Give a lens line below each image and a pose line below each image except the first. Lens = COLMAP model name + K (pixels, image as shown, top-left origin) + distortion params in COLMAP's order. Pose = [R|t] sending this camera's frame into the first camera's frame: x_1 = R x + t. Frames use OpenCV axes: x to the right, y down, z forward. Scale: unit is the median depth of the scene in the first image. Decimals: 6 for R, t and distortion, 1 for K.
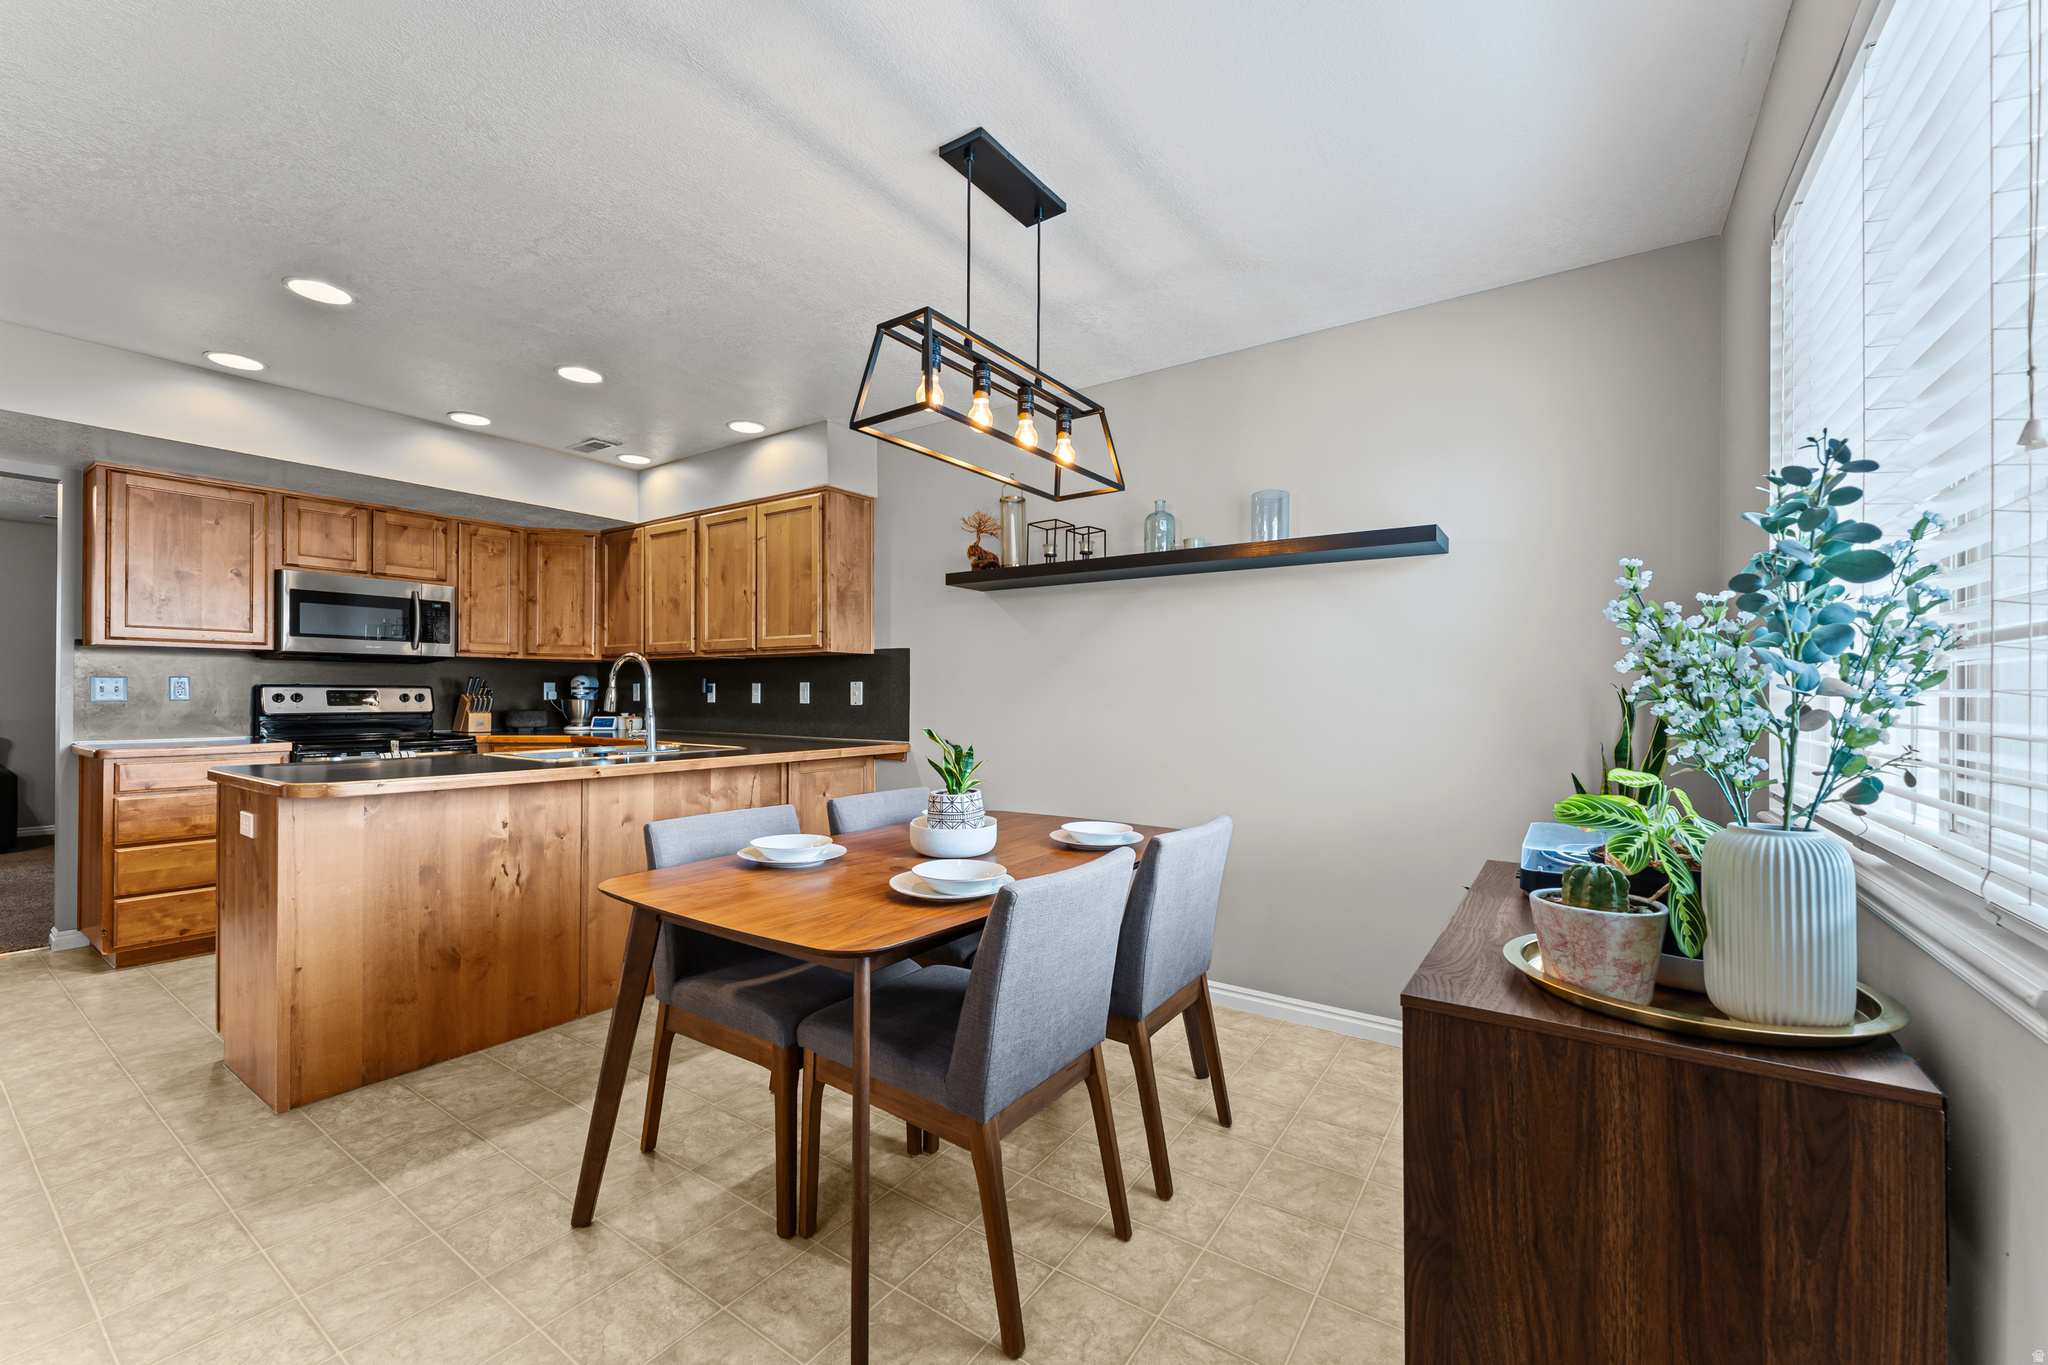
lens RADIAL K [[822.5, 0, 1029.4], [0, 822.5, 691.5], [0, 0, 1]] dist [-0.000656, -0.000147]
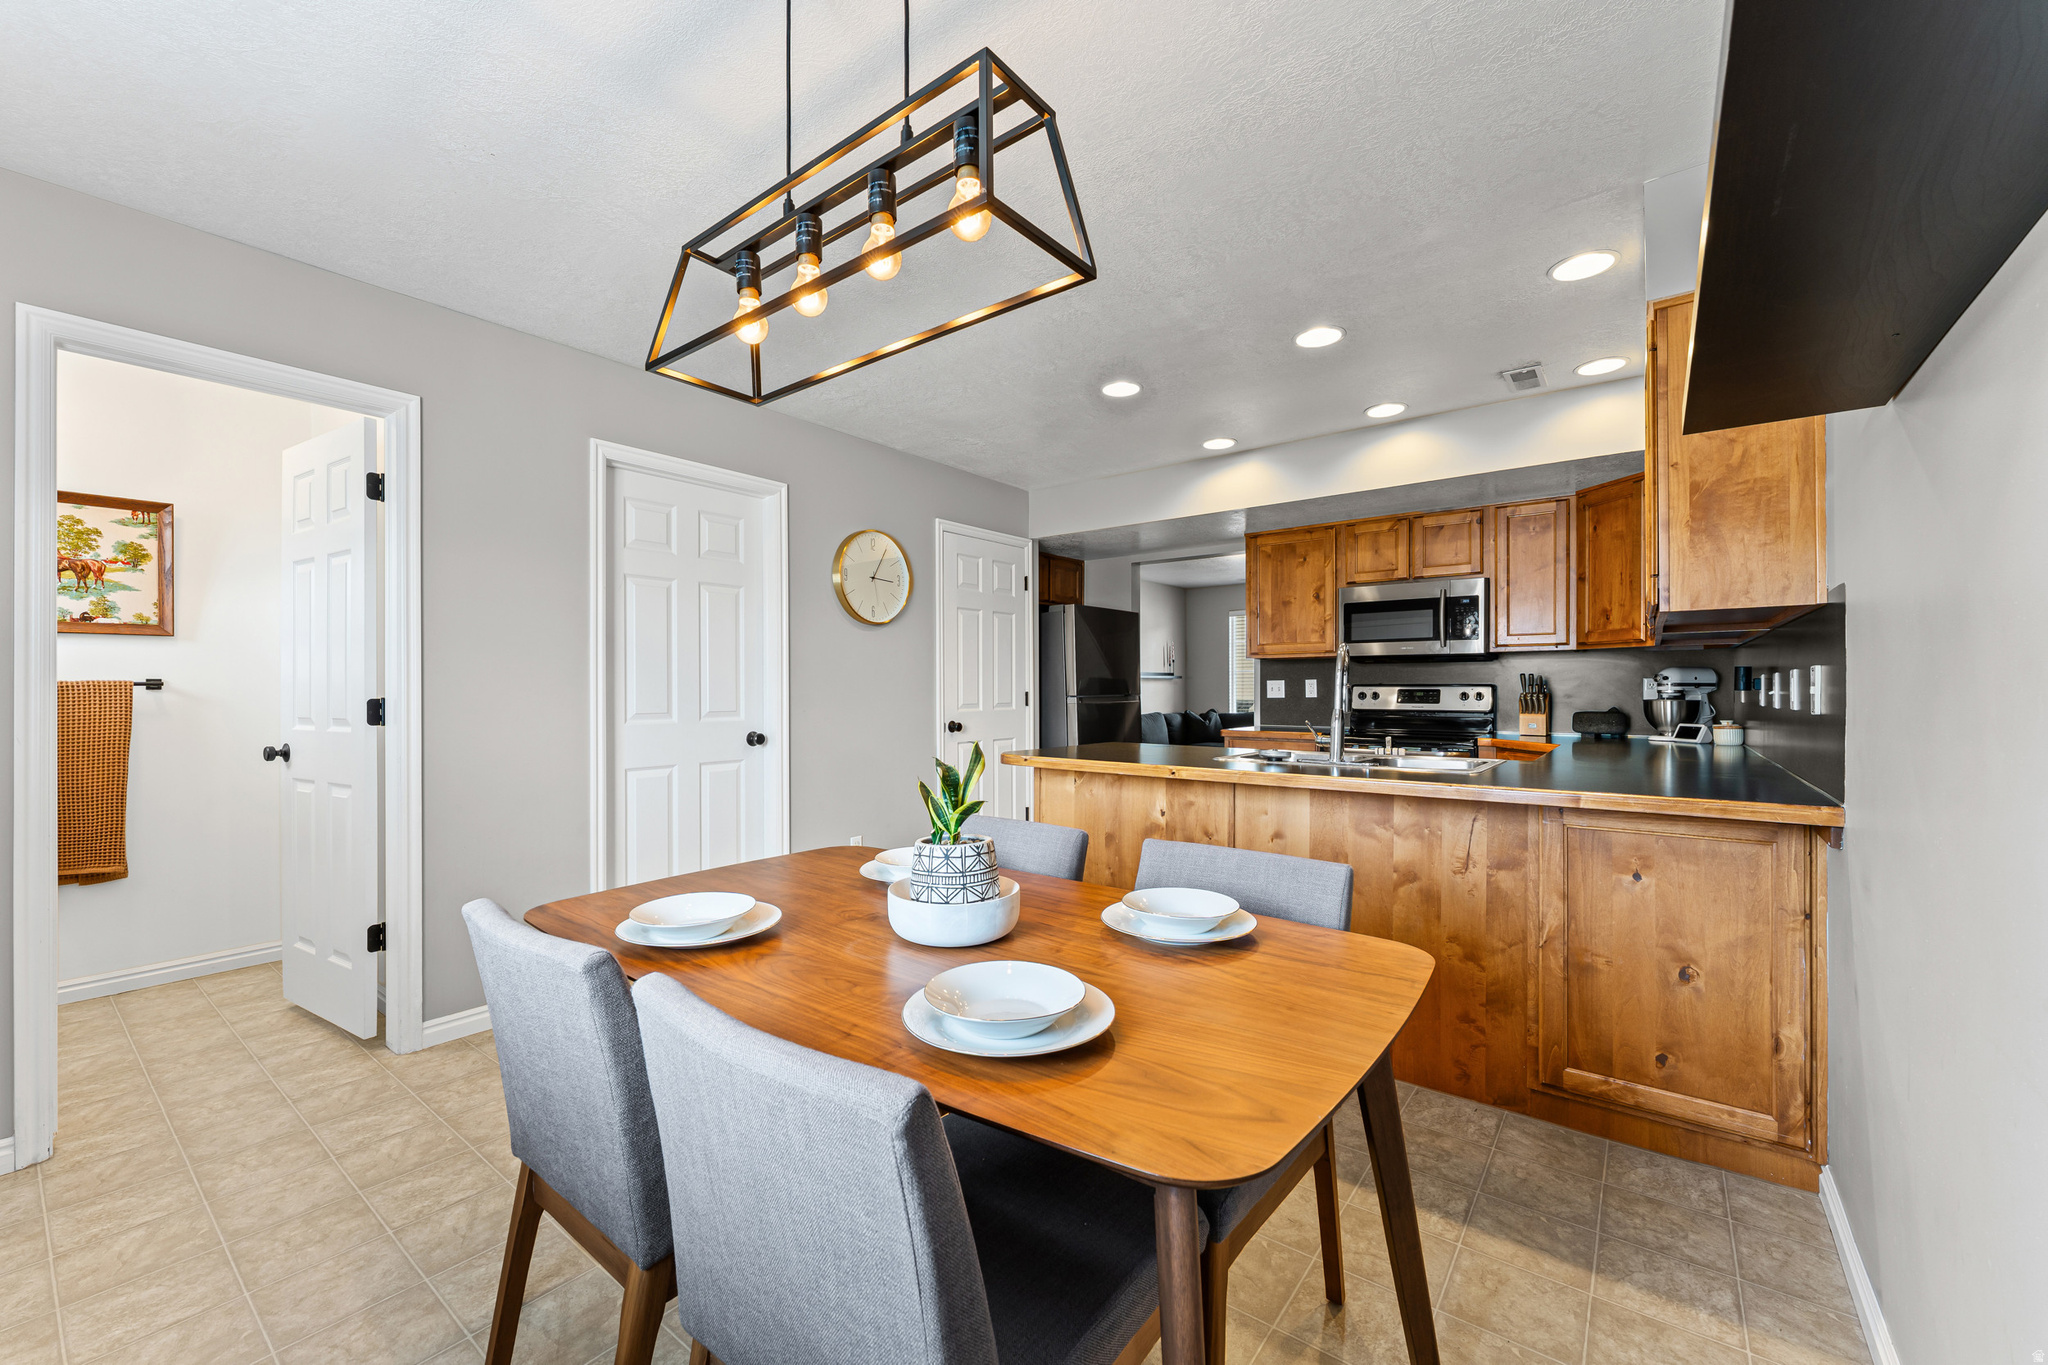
lens RADIAL K [[822.5, 0, 1015.0], [0, 822.5, 694.9], [0, 0, 1]] dist [-0.000656, -0.000147]
pose [[-0.057635, 0.001082, -0.998337, 0.306951], [0.002544, 0.999996, 0.000937, 0.003946], [0.998334, -0.002486, -0.057638, 0.597930]]
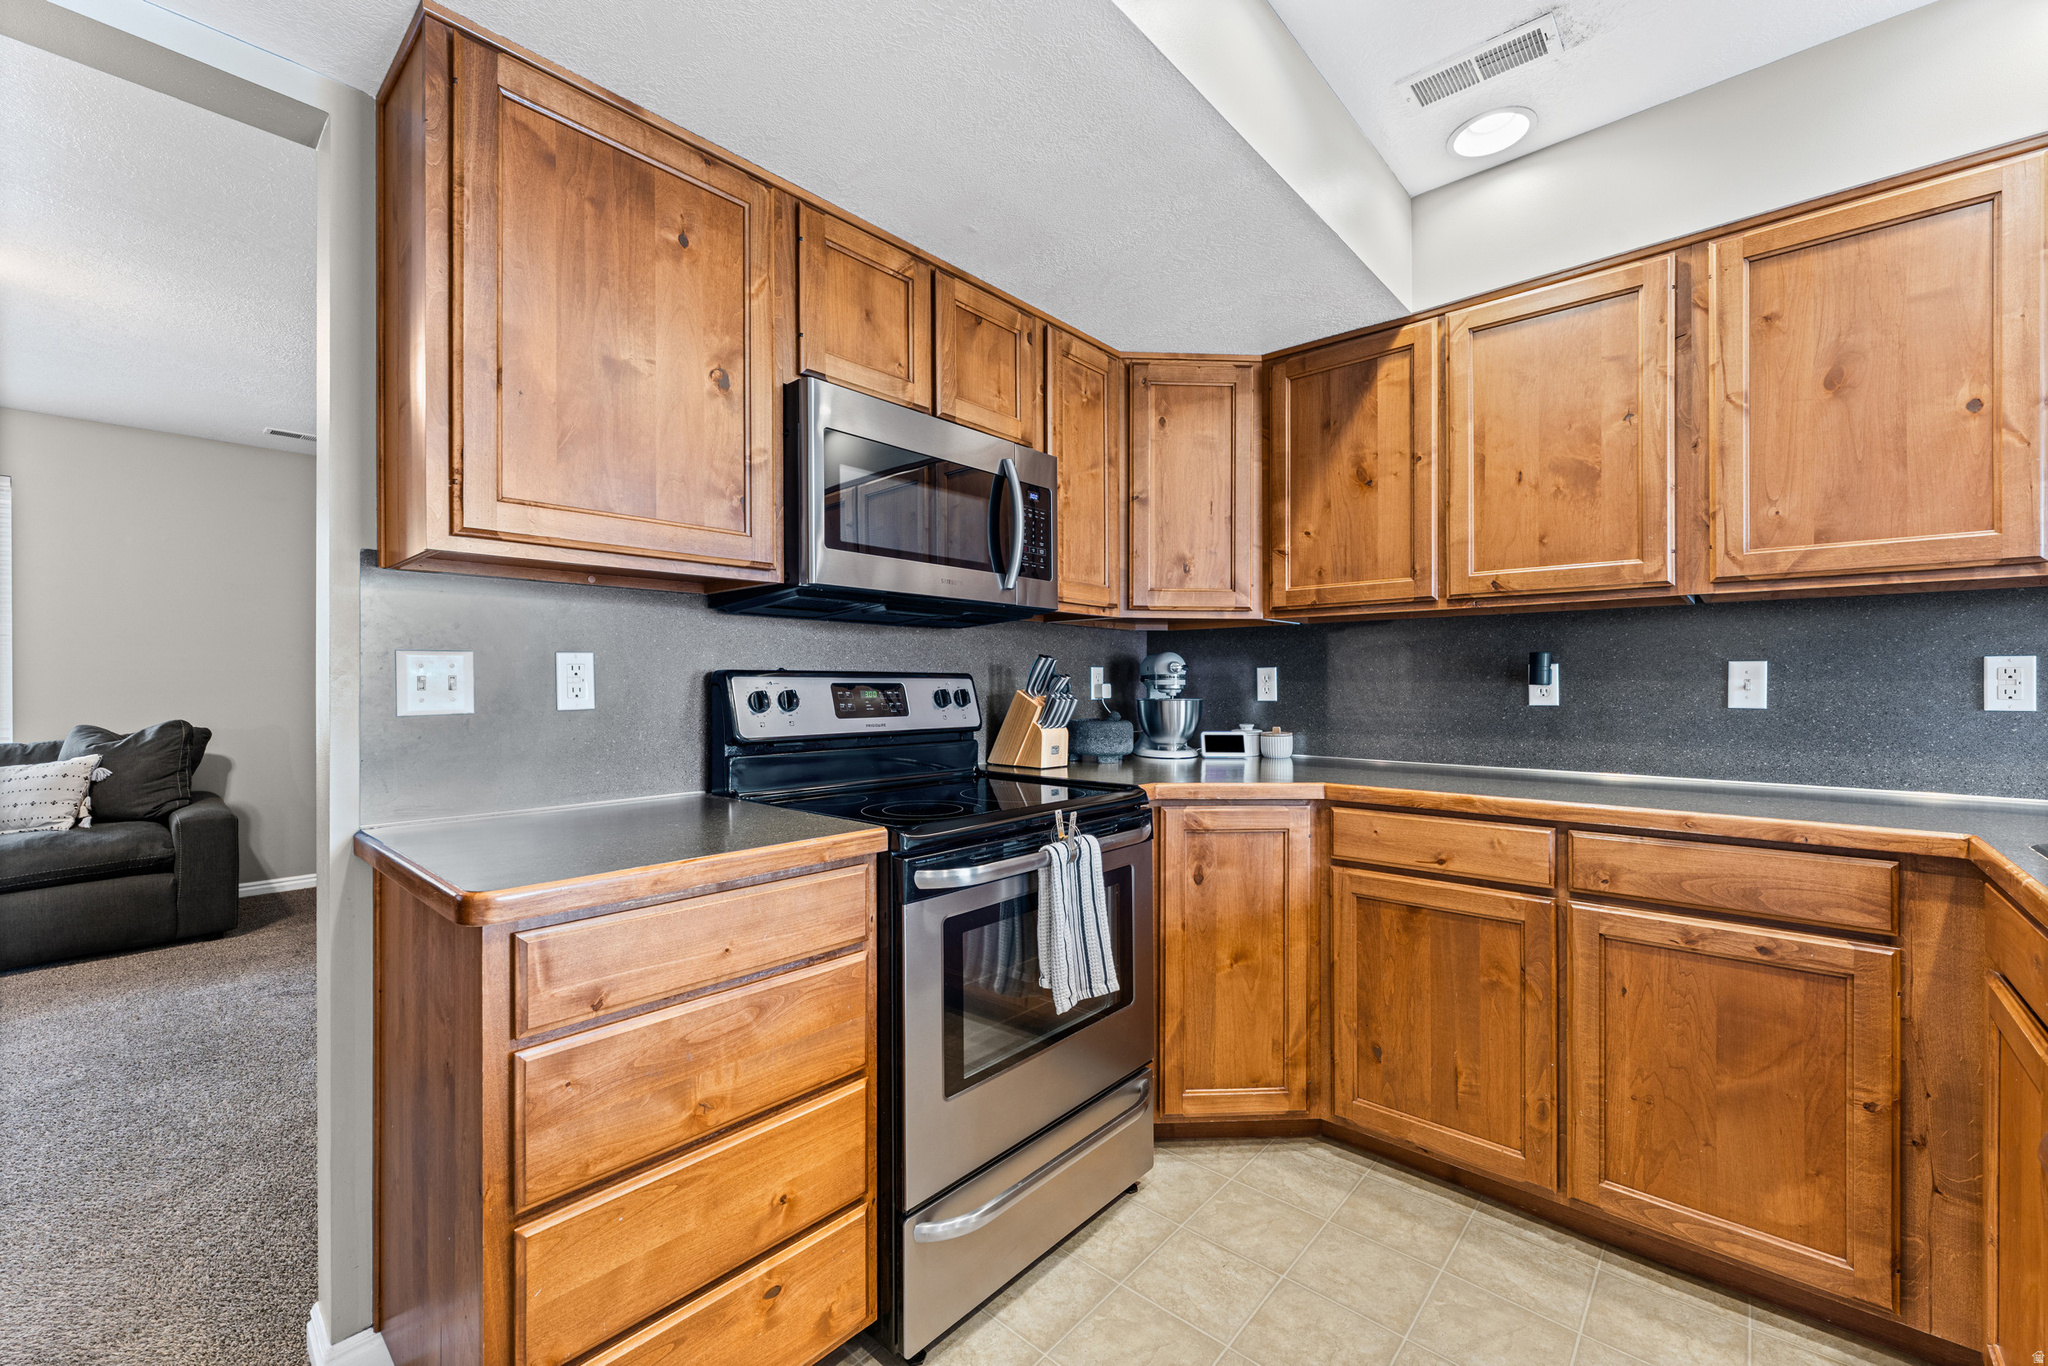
lens RADIAL K [[822.5, 0, 1021.3], [0, 822.5, 687.1], [0, 0, 1]] dist [-0.000656, -0.000147]
pose [[0.991429, -0.005537, -0.130526, -0.757191], [0.006299, 0.999965, 0.005425, -0.001482], [0.130491, -0.006201, 0.991430, 0.621092]]
